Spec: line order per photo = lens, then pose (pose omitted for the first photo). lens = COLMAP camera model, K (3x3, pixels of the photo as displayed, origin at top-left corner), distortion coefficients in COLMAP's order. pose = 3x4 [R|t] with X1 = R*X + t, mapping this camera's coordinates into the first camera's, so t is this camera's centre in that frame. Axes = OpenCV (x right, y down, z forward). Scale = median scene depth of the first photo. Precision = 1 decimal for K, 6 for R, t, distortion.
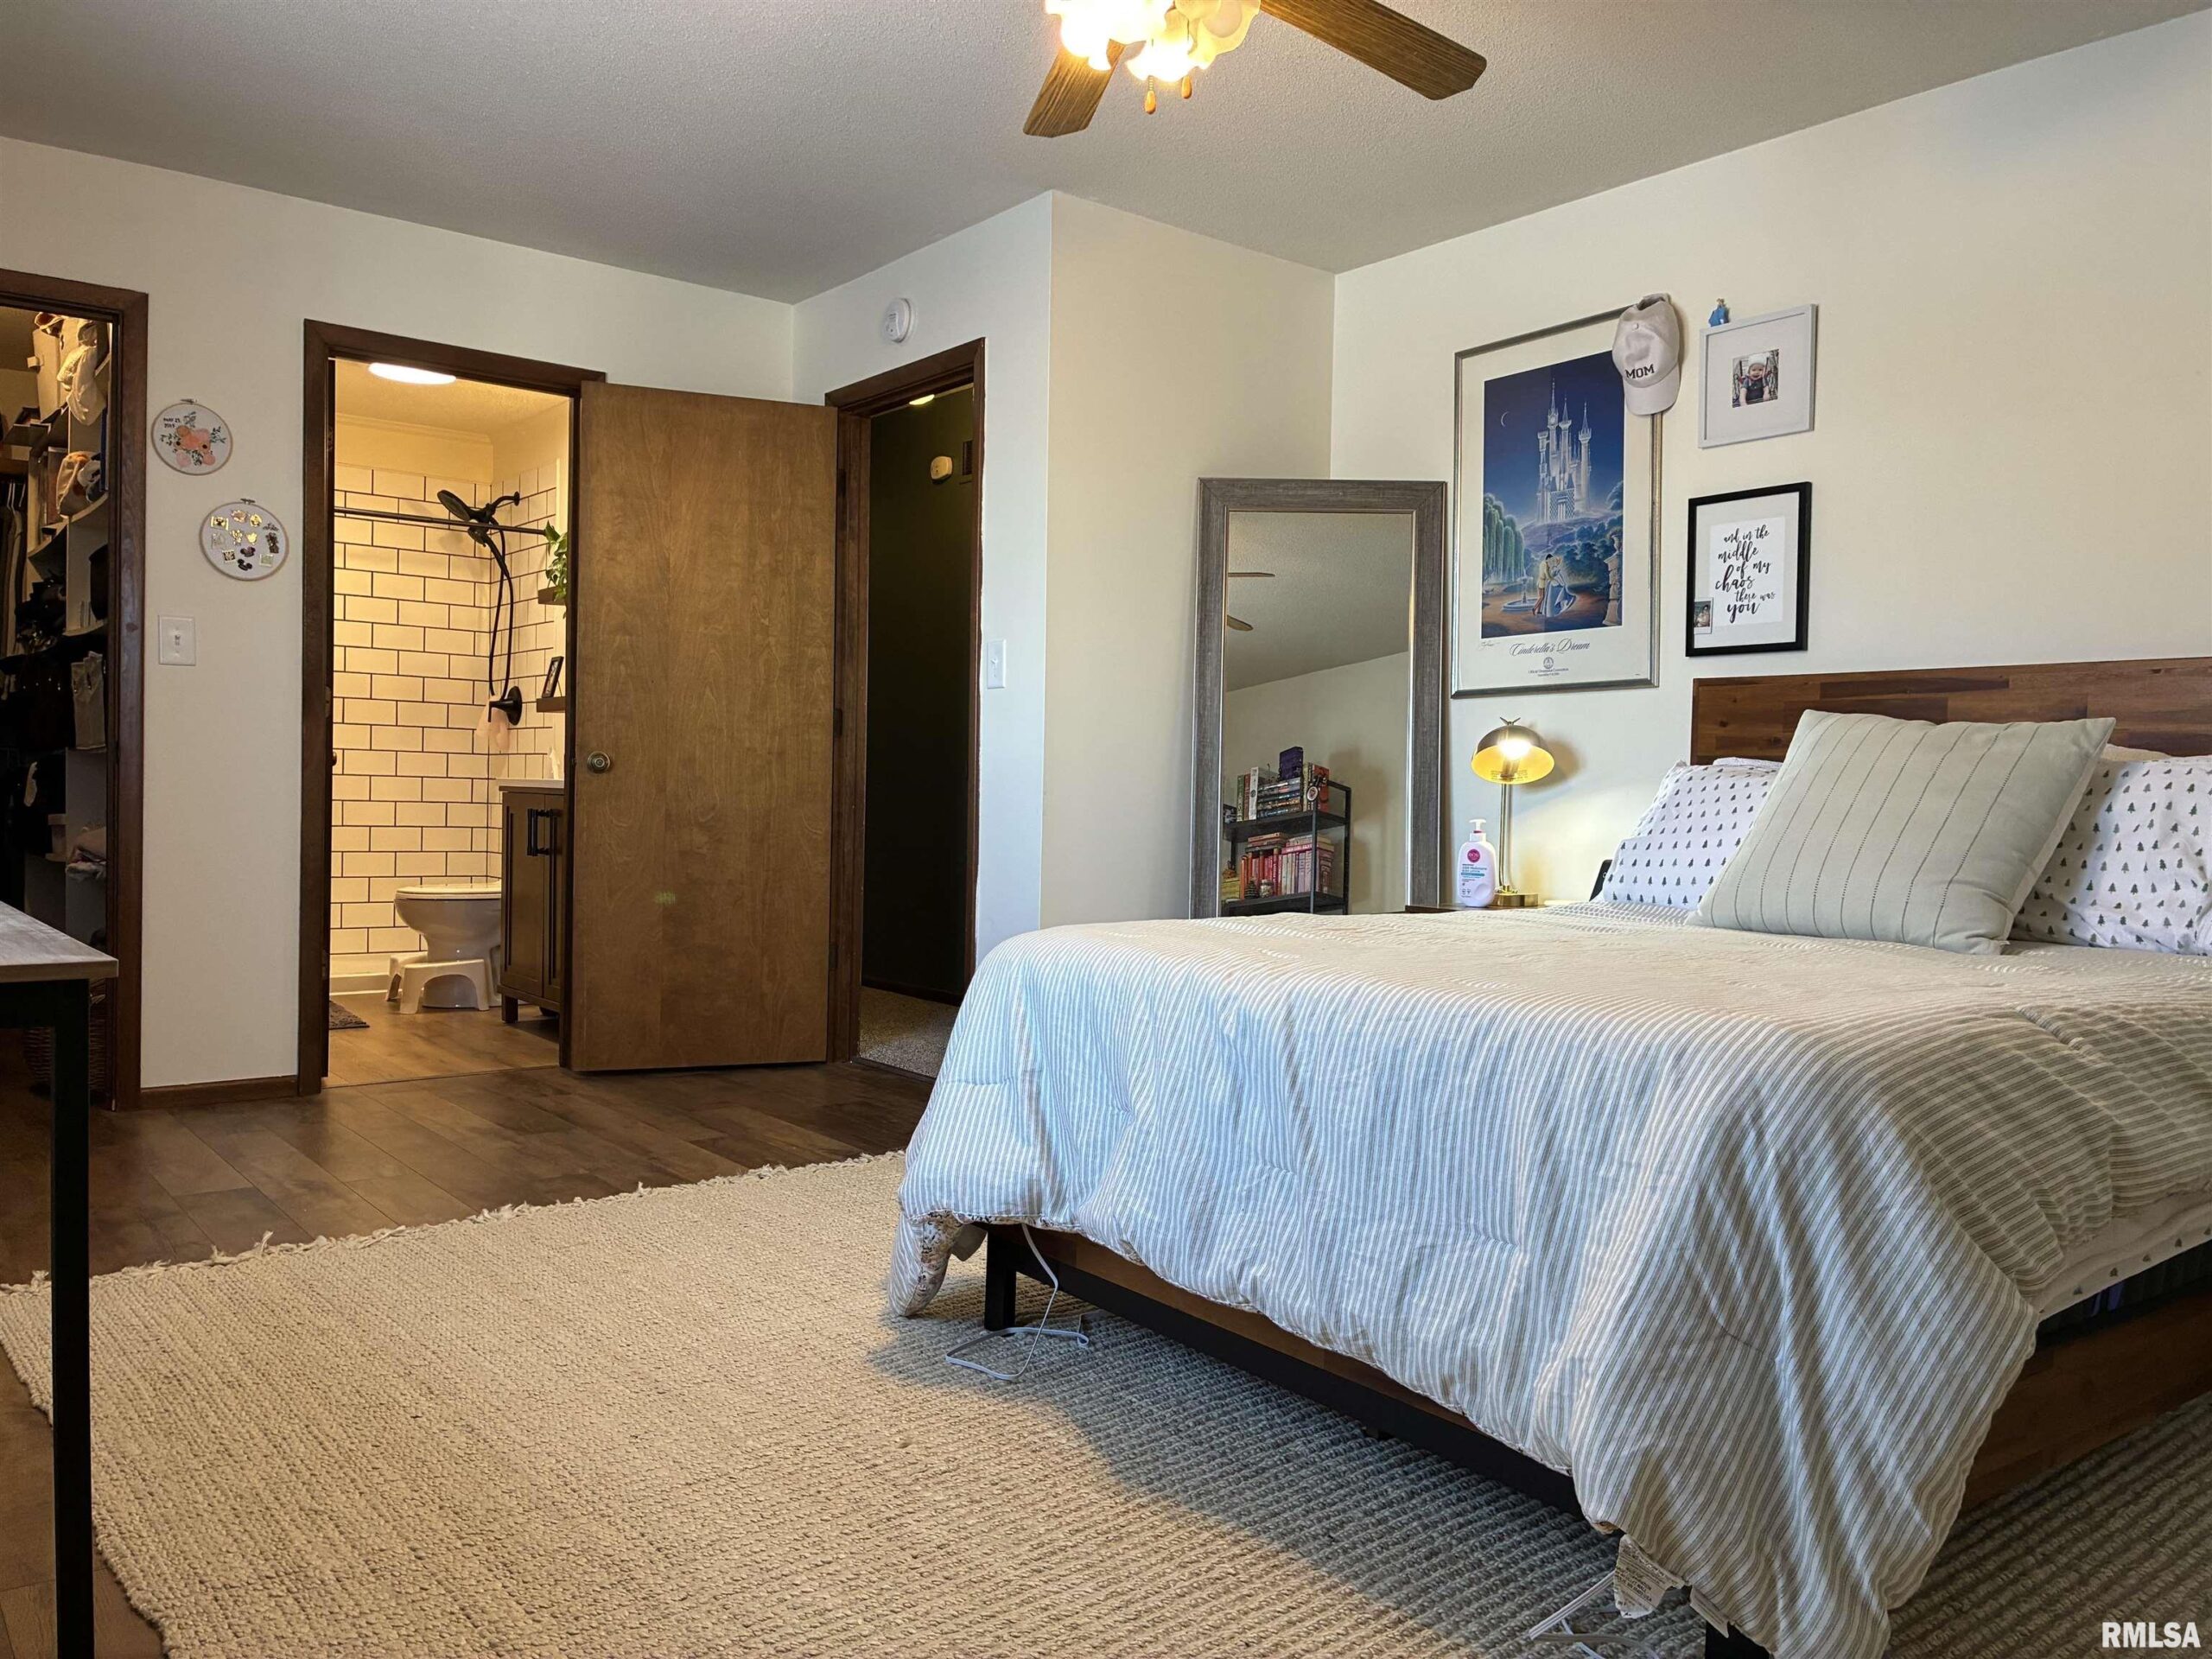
lens RADIAL K [[1695.0, 0, 1119.0], [0, 1695.0, 822.4], [0, 0, 1]] dist [0.029938, -0.007361]
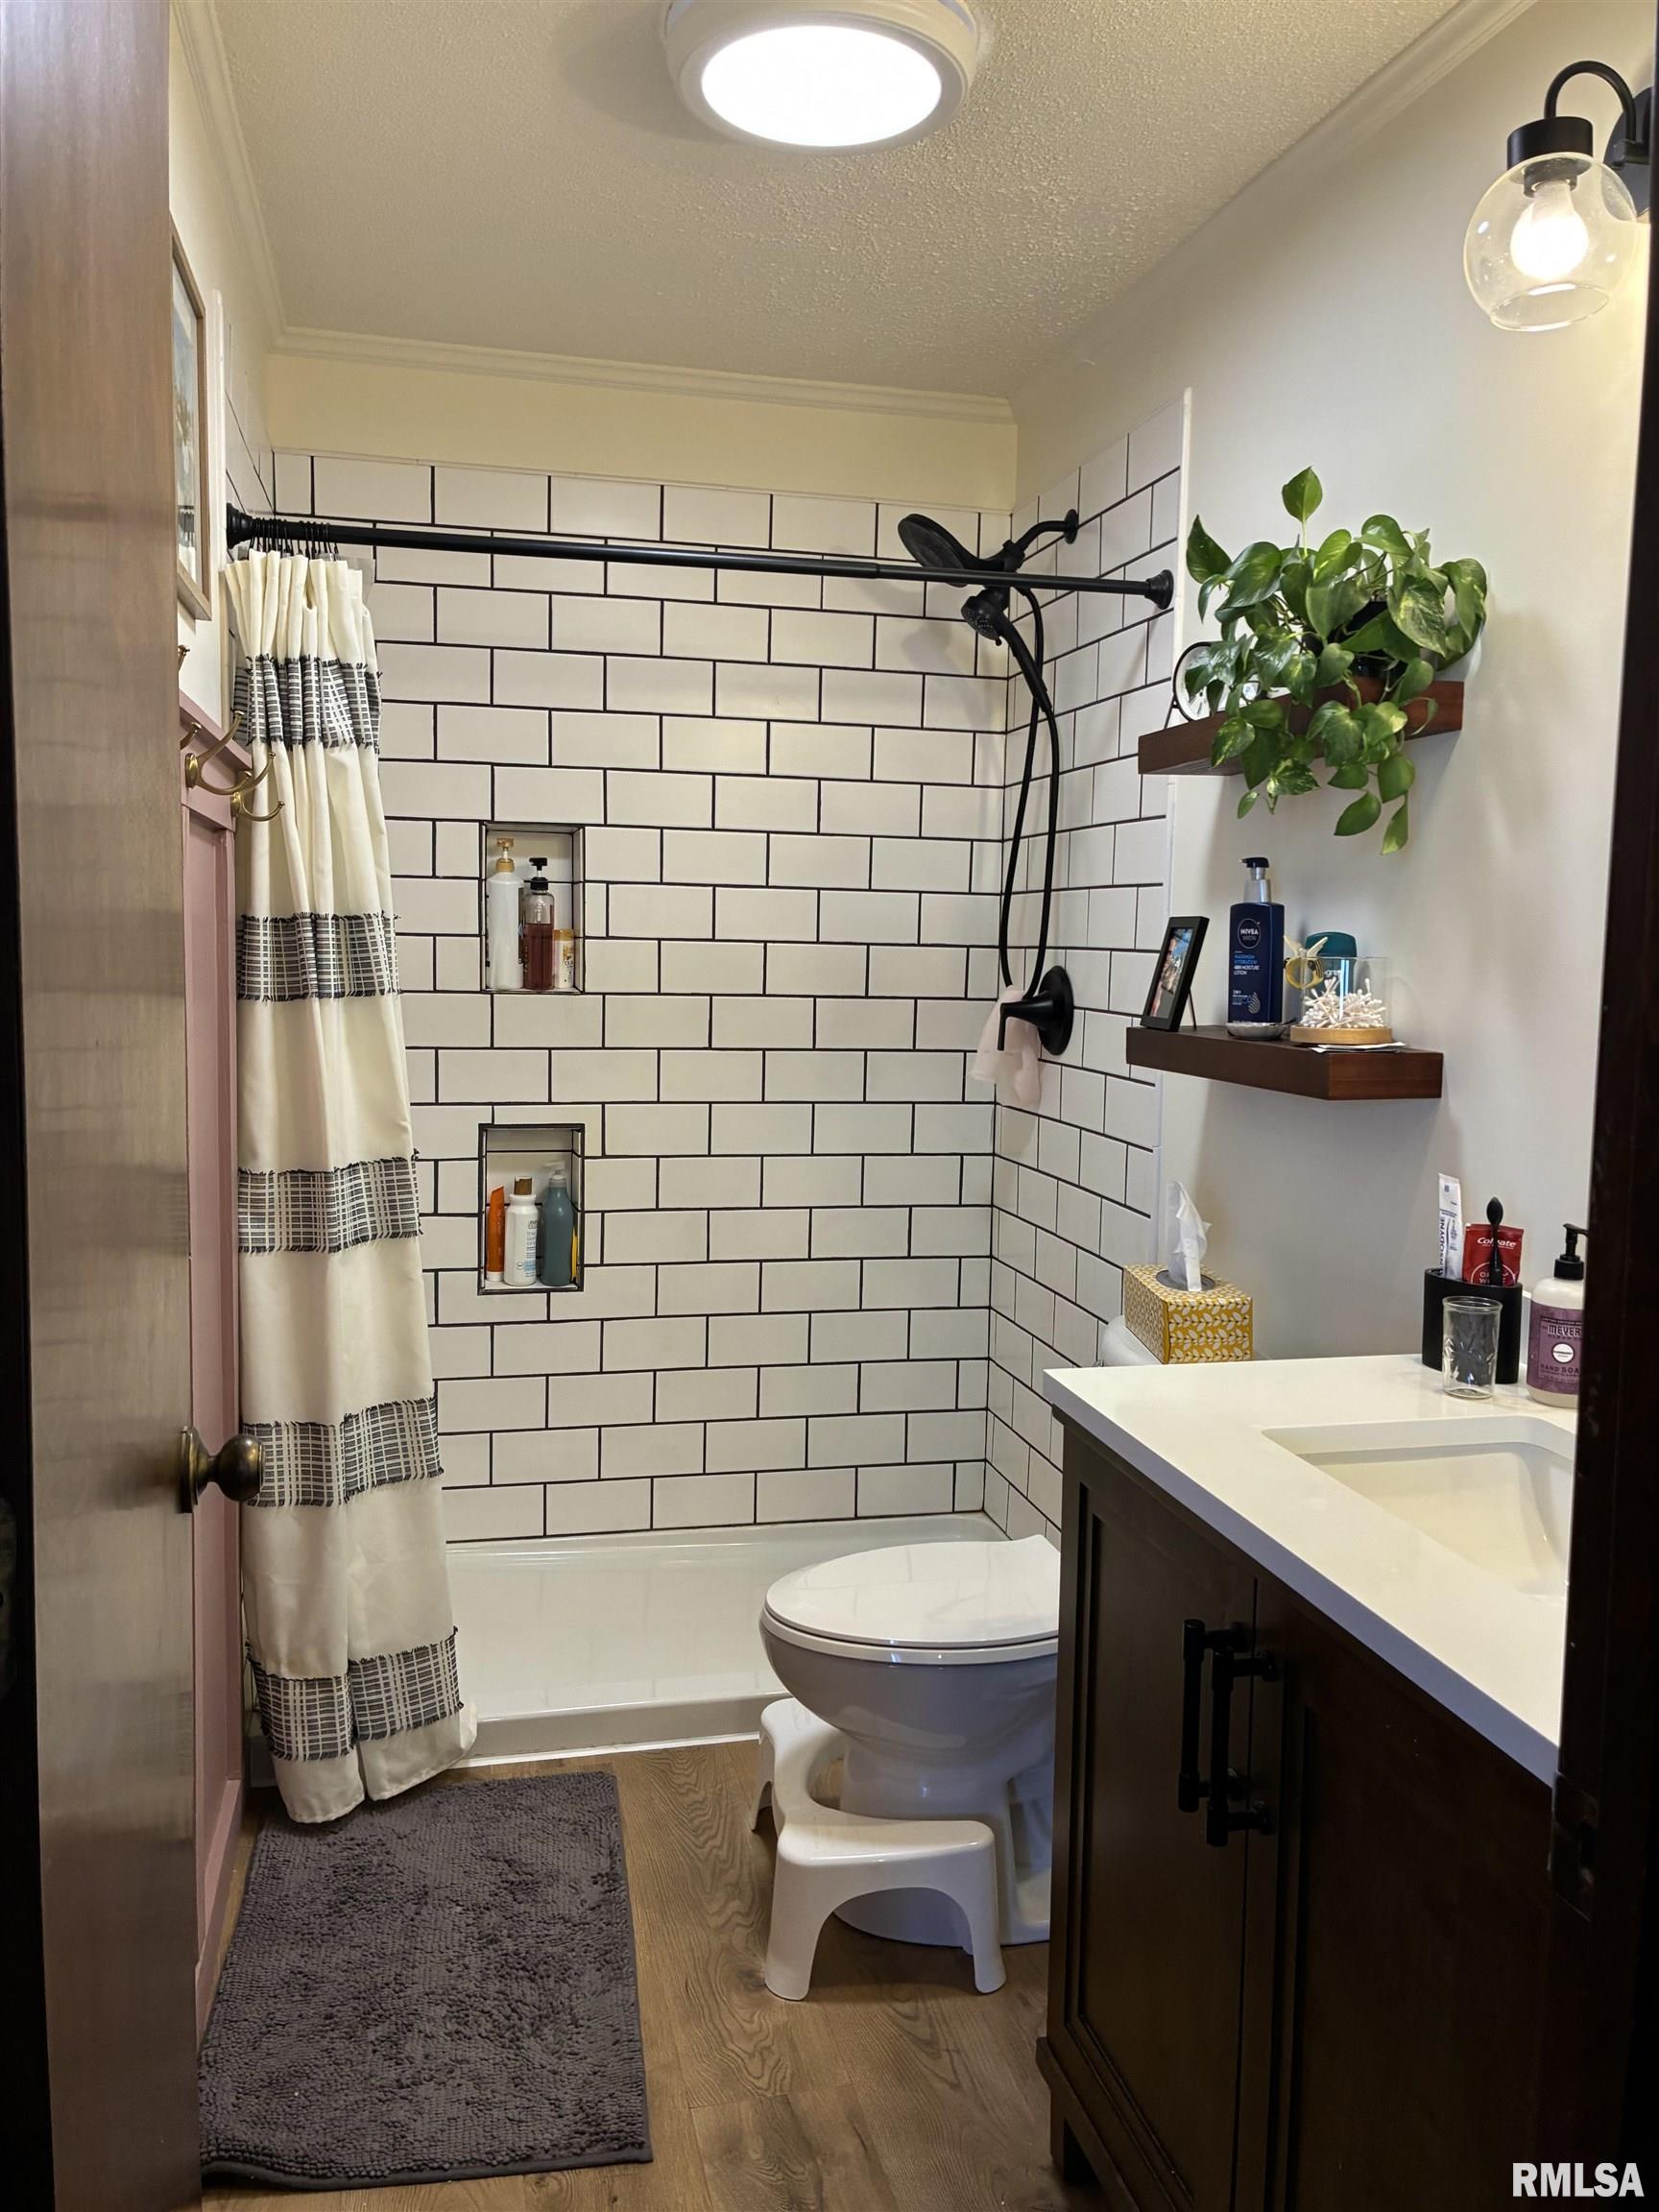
lens RADIAL K [[1695.0, 0, 824.1], [0, 1695.0, 1103.6], [0, 0, 1]] dist [0.029938, -0.007361]
pose [[0.907851, 0.037322, -0.417629, -0.225360], [-0.009689, 0.997632, 0.068092, -0.073612], [0.419181, -0.057771, 0.906063, 0.576153]]
